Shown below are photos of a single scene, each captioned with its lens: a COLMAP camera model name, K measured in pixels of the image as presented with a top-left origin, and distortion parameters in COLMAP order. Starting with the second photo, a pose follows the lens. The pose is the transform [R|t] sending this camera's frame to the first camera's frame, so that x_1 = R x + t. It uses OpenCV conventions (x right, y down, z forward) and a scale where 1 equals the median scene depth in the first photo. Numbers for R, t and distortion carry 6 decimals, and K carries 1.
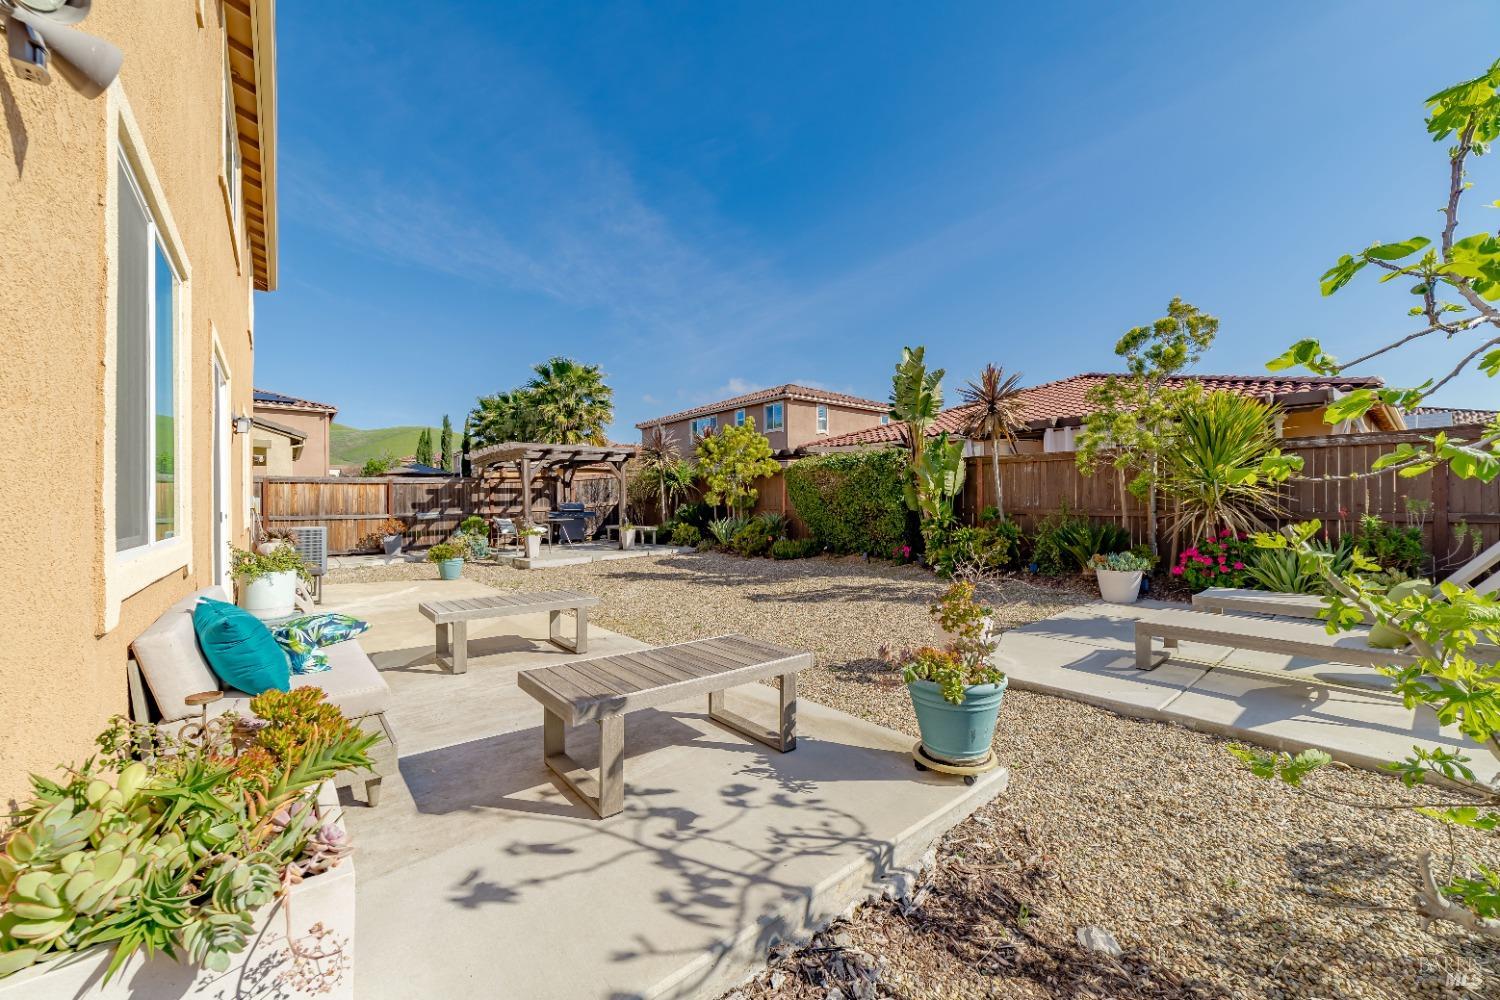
lens RADIAL K [[578.9, 0, 743.2], [0, 578.9, 498.8], [0, 0, 1]] dist [-0.015919, 0.004729]
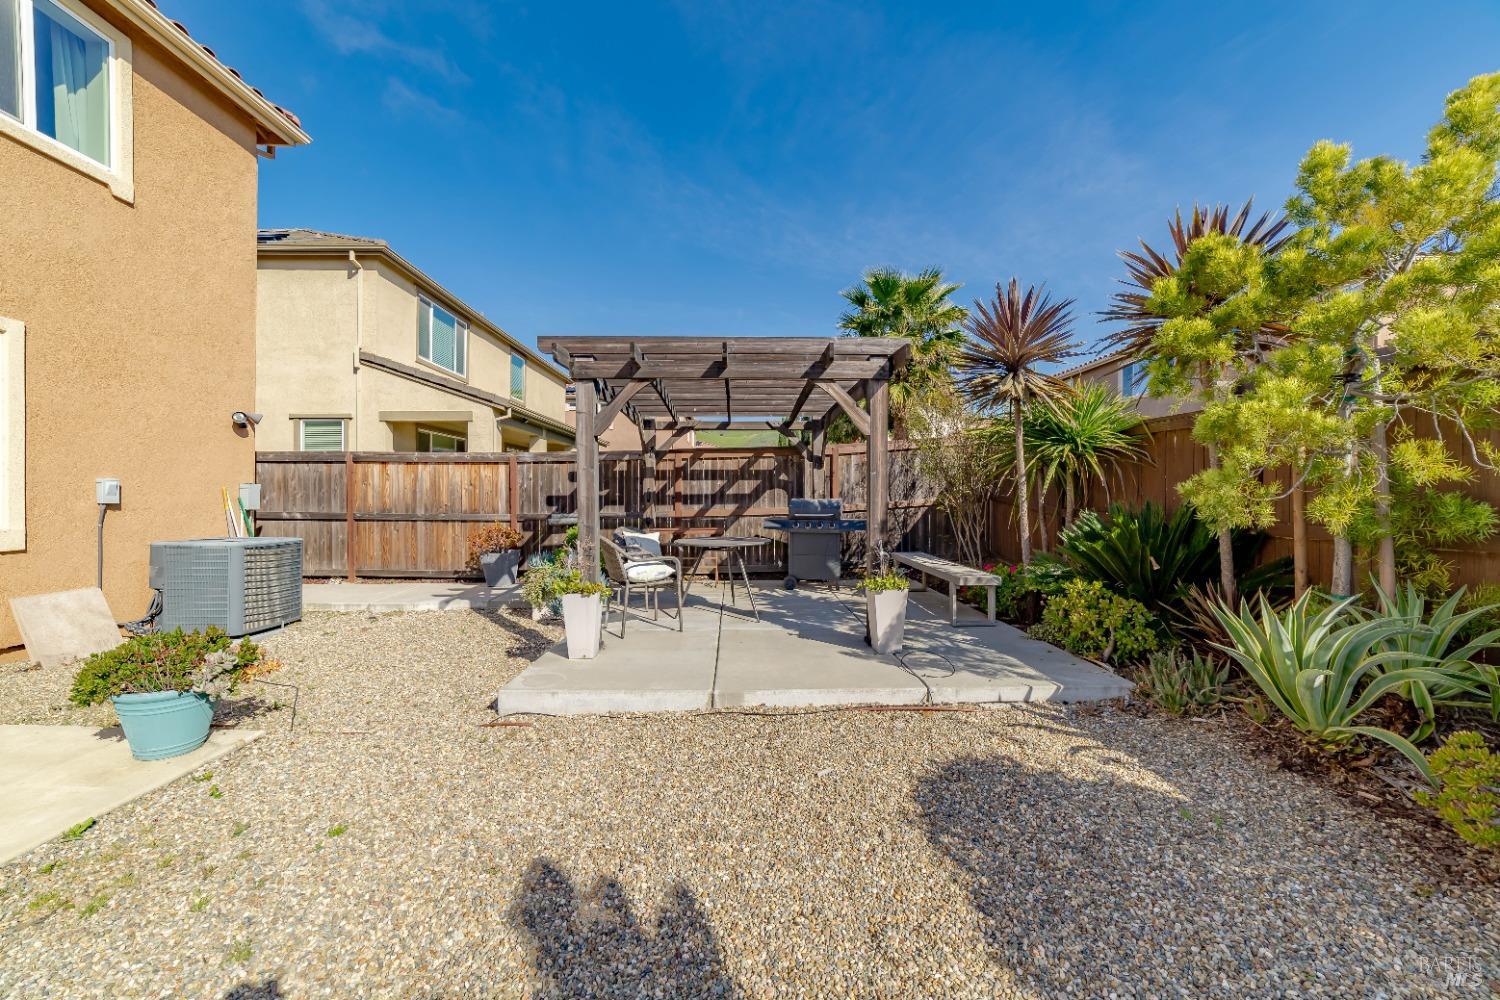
lens RADIAL K [[578.9, 0, 746.4], [0, 578.9, 498.9], [0, 0, 1]] dist [-0.015919, 0.004729]
pose [[0.786621, 0.017900, -0.617176, -0.057500], [-0.010487, 0.999823, 0.015632, -0.000883], [0.617347, -0.005824, 0.786670, 0.648429]]
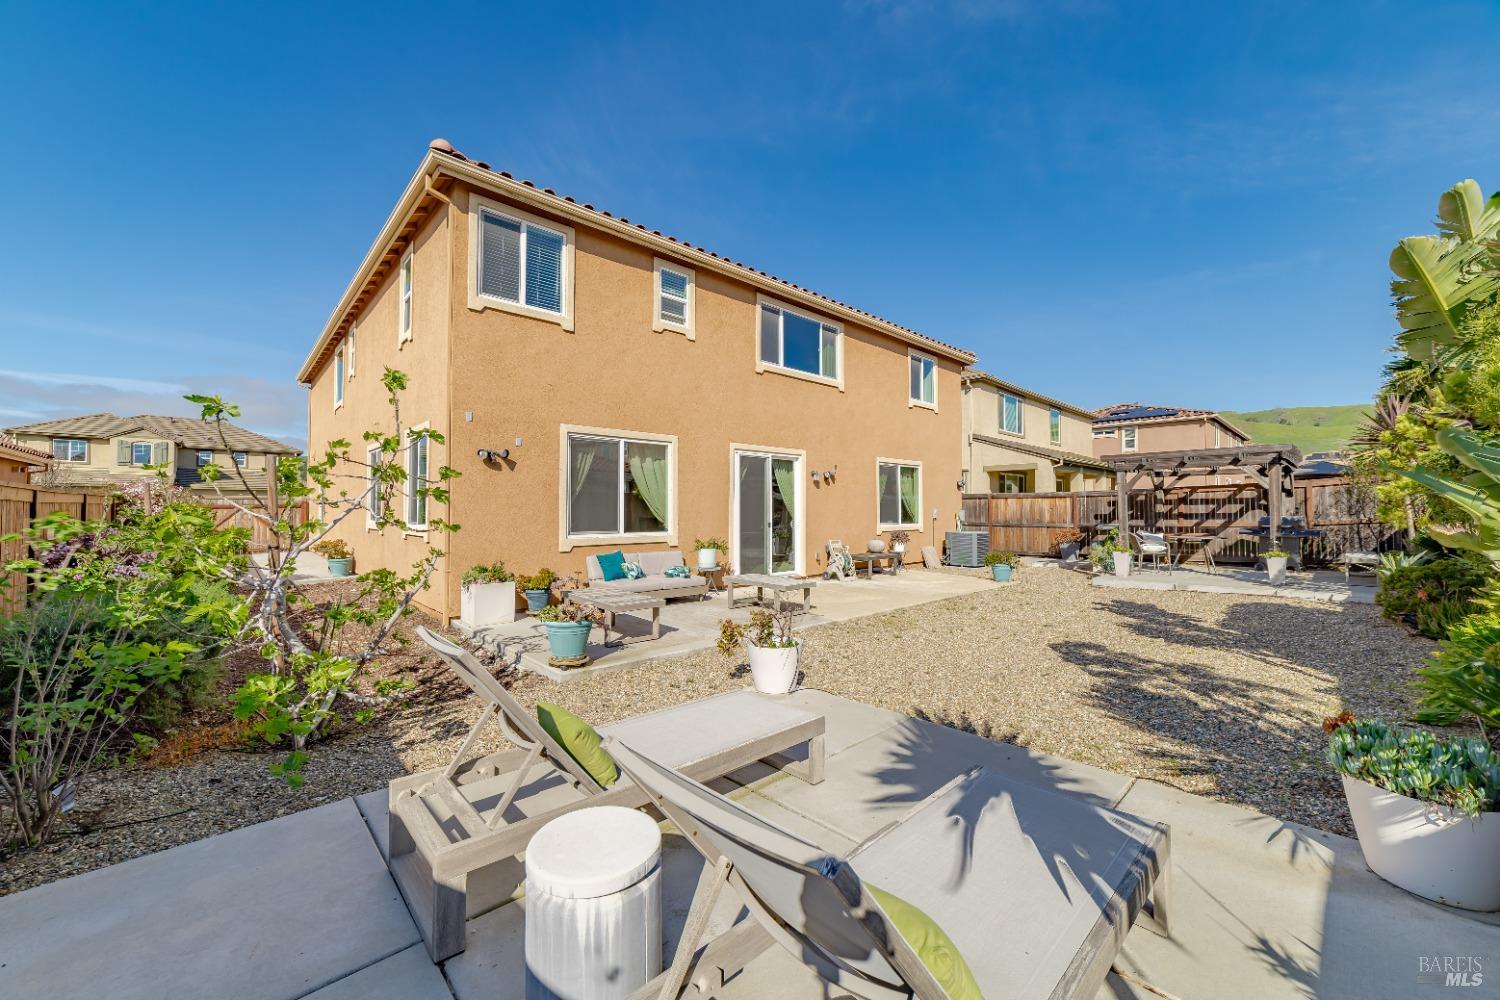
lens RADIAL K [[578.9, 0, 742.1], [0, 578.9, 499.5], [0, 0, 1]] dist [-0.015919, 0.004729]
pose [[0.070560, -0.006845, -0.997484, 0.440924], [0.006193, 0.999960, -0.006424, -0.017023], [0.997488, -0.005724, 0.070600, 0.258129]]
